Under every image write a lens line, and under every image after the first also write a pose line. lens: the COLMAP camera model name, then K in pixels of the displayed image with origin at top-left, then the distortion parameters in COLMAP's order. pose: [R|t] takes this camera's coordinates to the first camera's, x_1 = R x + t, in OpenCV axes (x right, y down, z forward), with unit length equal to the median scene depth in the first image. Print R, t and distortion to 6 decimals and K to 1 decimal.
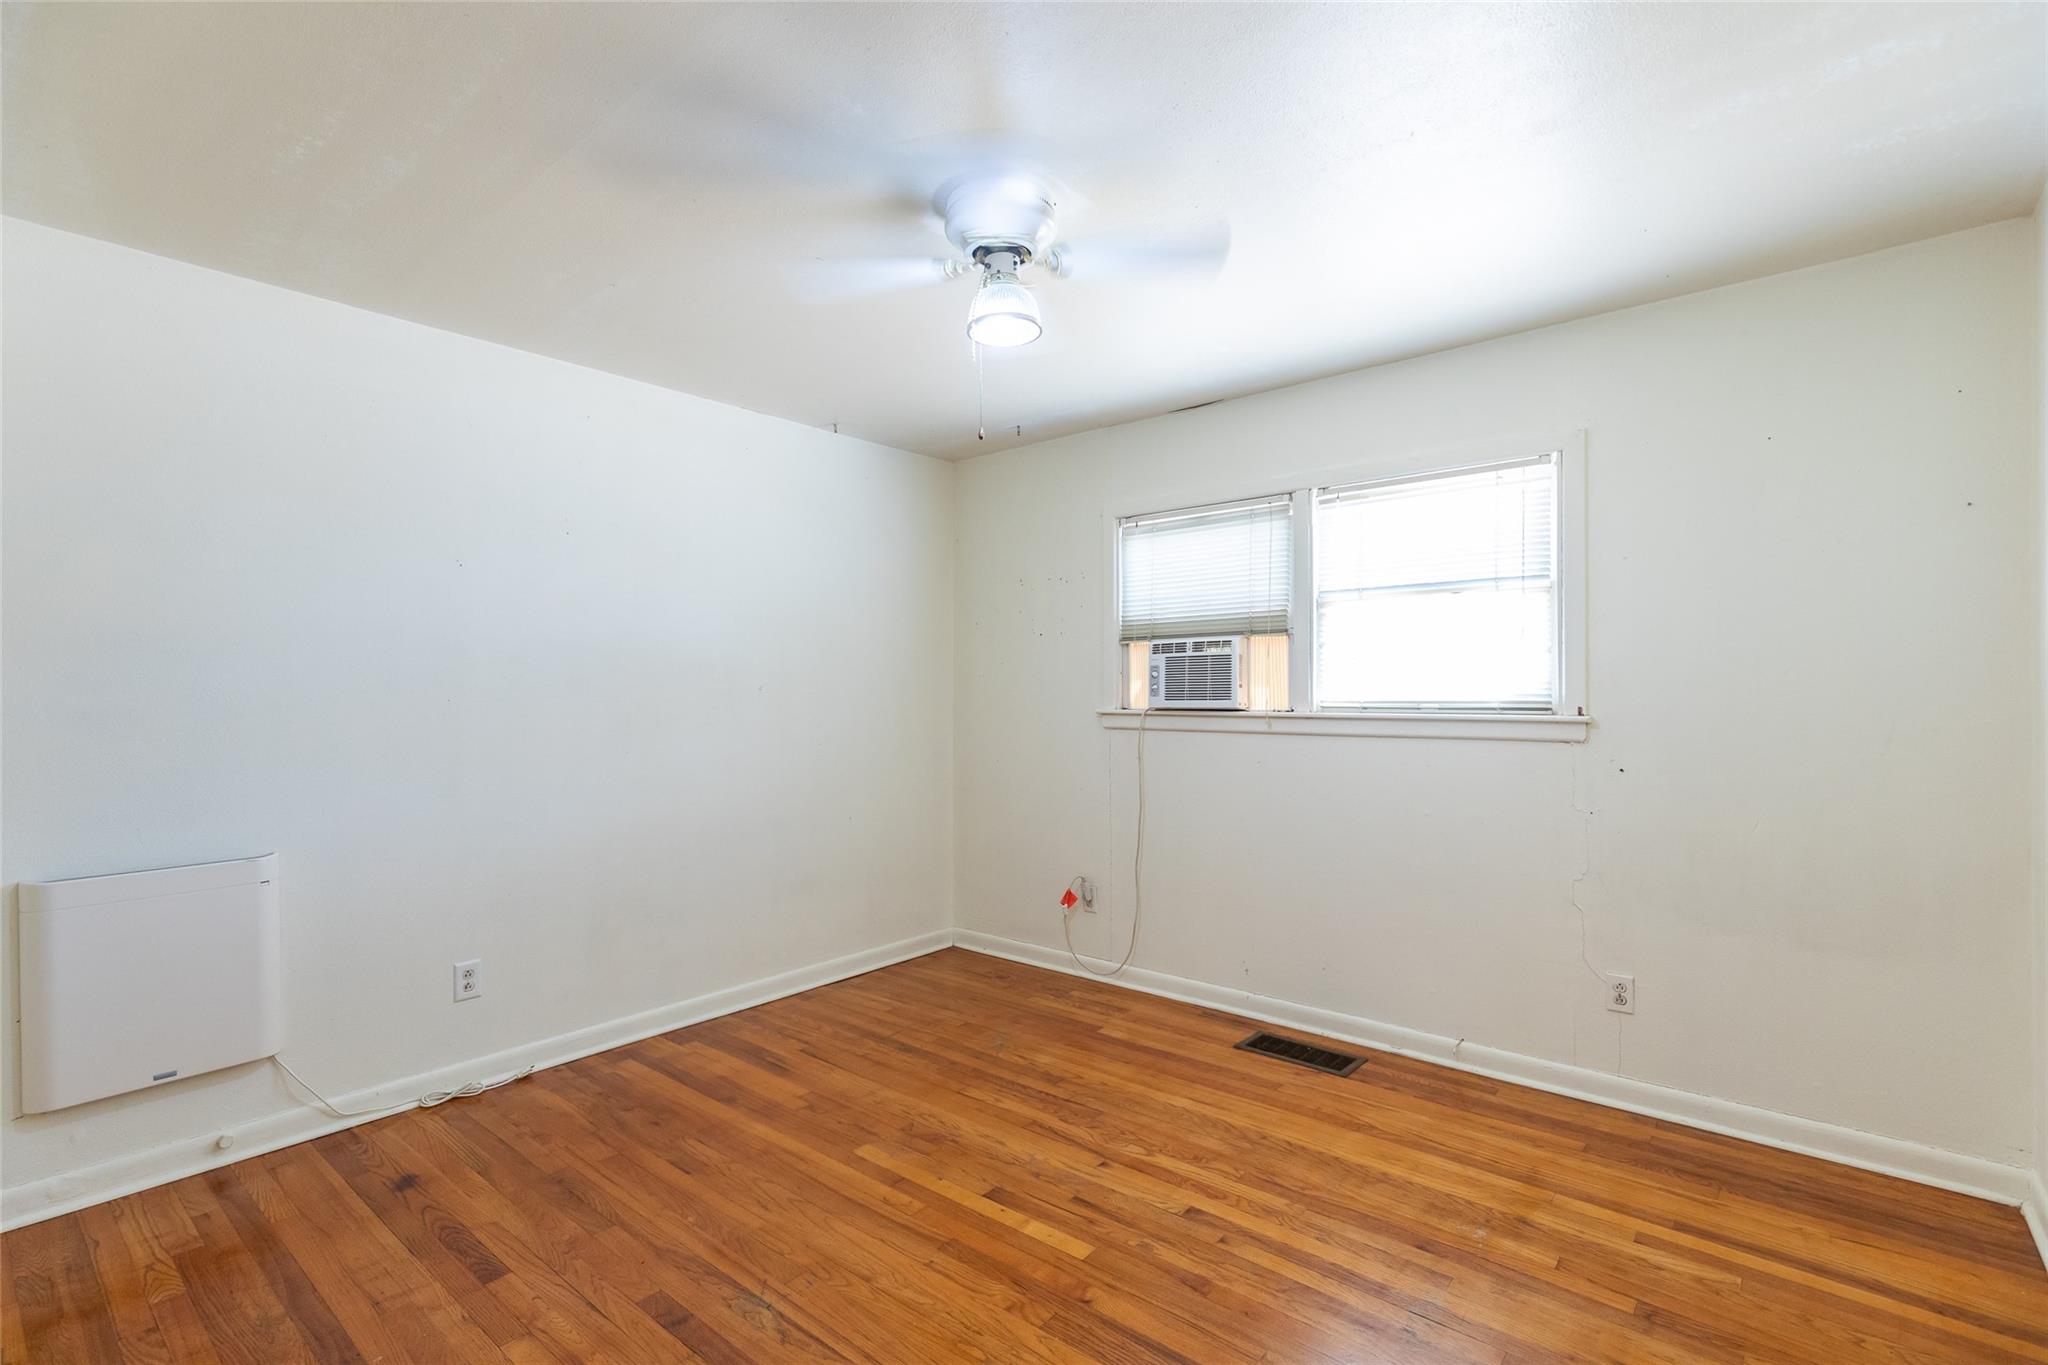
lens RADIAL K [[927.3, 0, 1025.4], [0, 927.3, 684.4], [0, 0, 1]] dist [-0.000102, 0.000004]
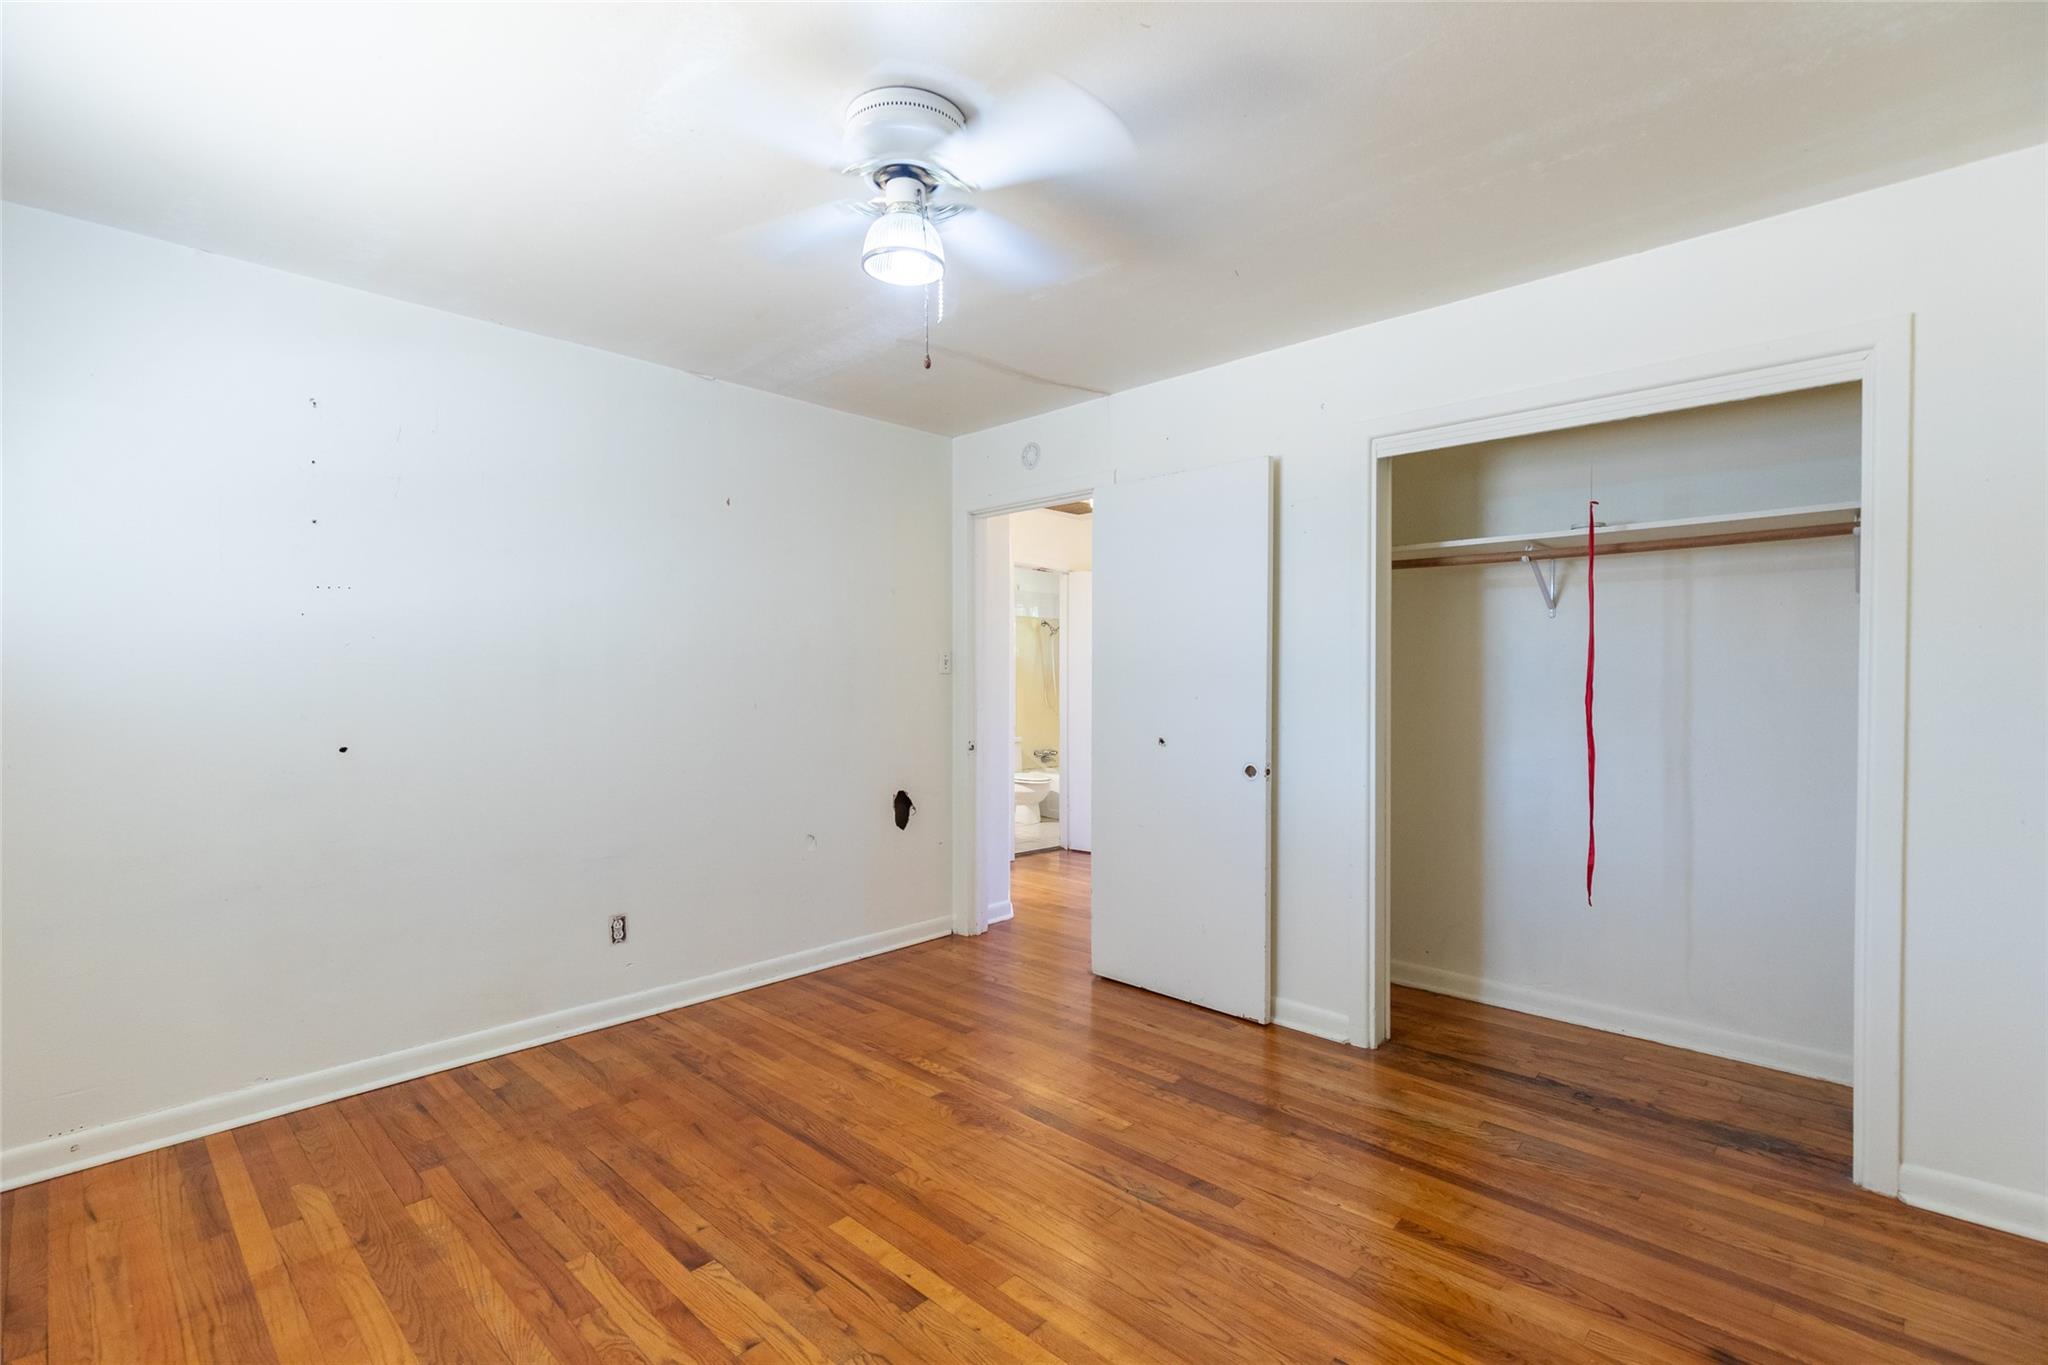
lens RADIAL K [[927.3, 0, 1023.0], [0, 927.3, 681.6], [0, 0, 1]] dist [-0.000102, 0.000004]
pose [[-0.997814, 0.005984, 0.065812, -0.199408], [0.006341, 0.999966, 0.005217, 0.011827], [-0.065778, 0.005623, -0.997818, 1.935612]]
